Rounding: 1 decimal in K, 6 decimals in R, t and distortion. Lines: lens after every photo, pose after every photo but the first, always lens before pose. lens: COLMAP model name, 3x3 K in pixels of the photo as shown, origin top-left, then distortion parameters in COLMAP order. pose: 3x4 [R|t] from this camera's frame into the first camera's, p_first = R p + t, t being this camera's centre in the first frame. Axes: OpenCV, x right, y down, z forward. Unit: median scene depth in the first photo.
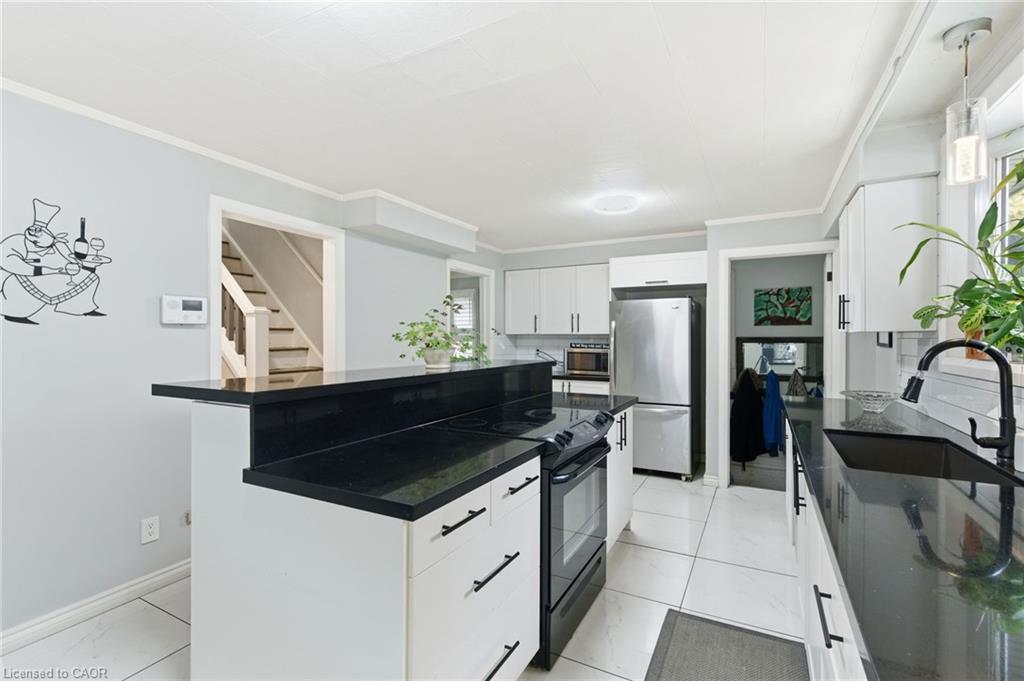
lens RADIAL K [[469.3, 0, 509.5], [0, 469.3, 341.5], [0, 0, 1]] dist [-0.003388, -0.000469]
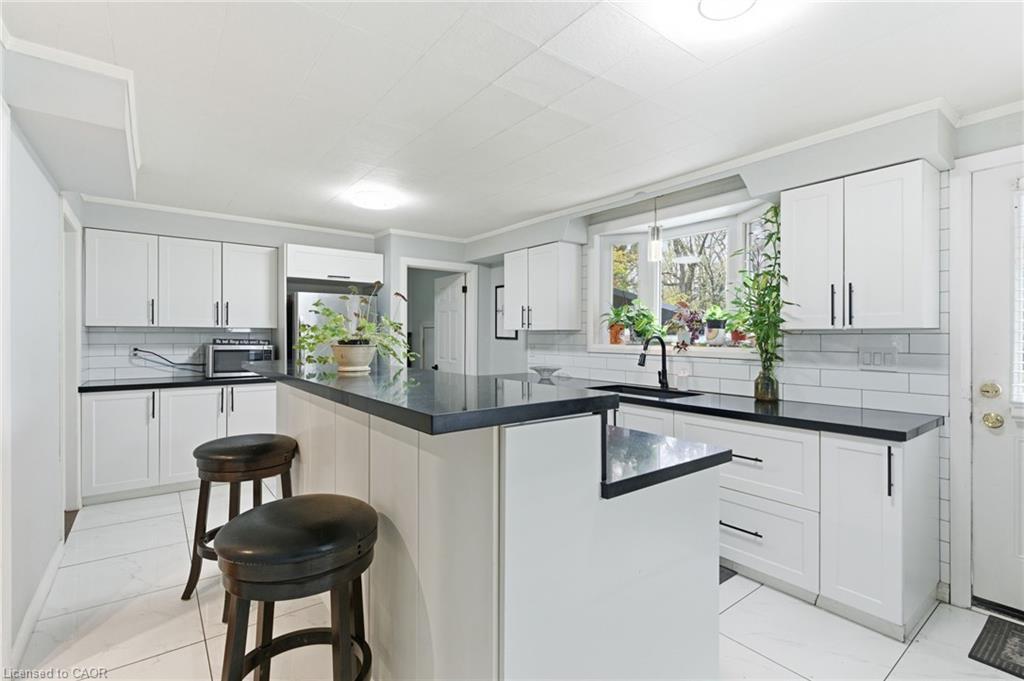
lens RADIAL K [[469.3, 0, 509.7], [0, 469.3, 335.3], [0, 0, 1]] dist [-0.003388, -0.000469]
pose [[0.423522, -0.000042, 0.905886, -0.453142], [0.001854, 0.999998, -0.000820, -0.000677], [-0.905884, 0.002026, 0.423521, 0.251617]]
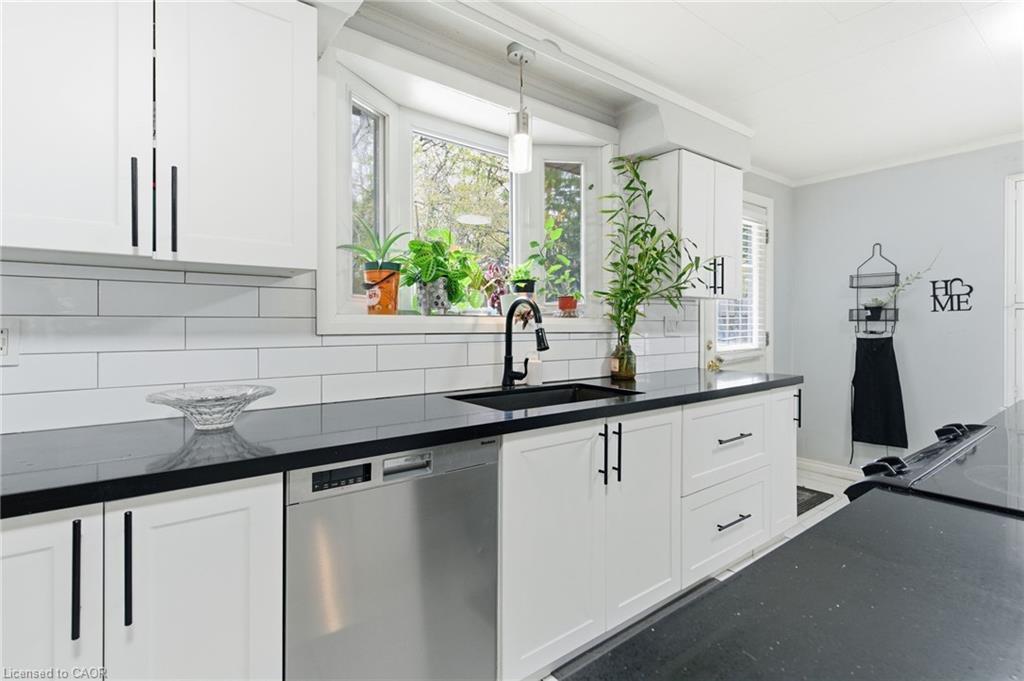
lens RADIAL K [[469.3, 0, 500.6], [0, 469.3, 326.4], [0, 0, 1]] dist [-0.003388, -0.000469]
pose [[-0.901391, 0.001302, 0.433005, 0.178752], [0.003117, 0.999989, 0.003482, 0.025088], [-0.432996, 0.004488, -0.901385, 0.785370]]
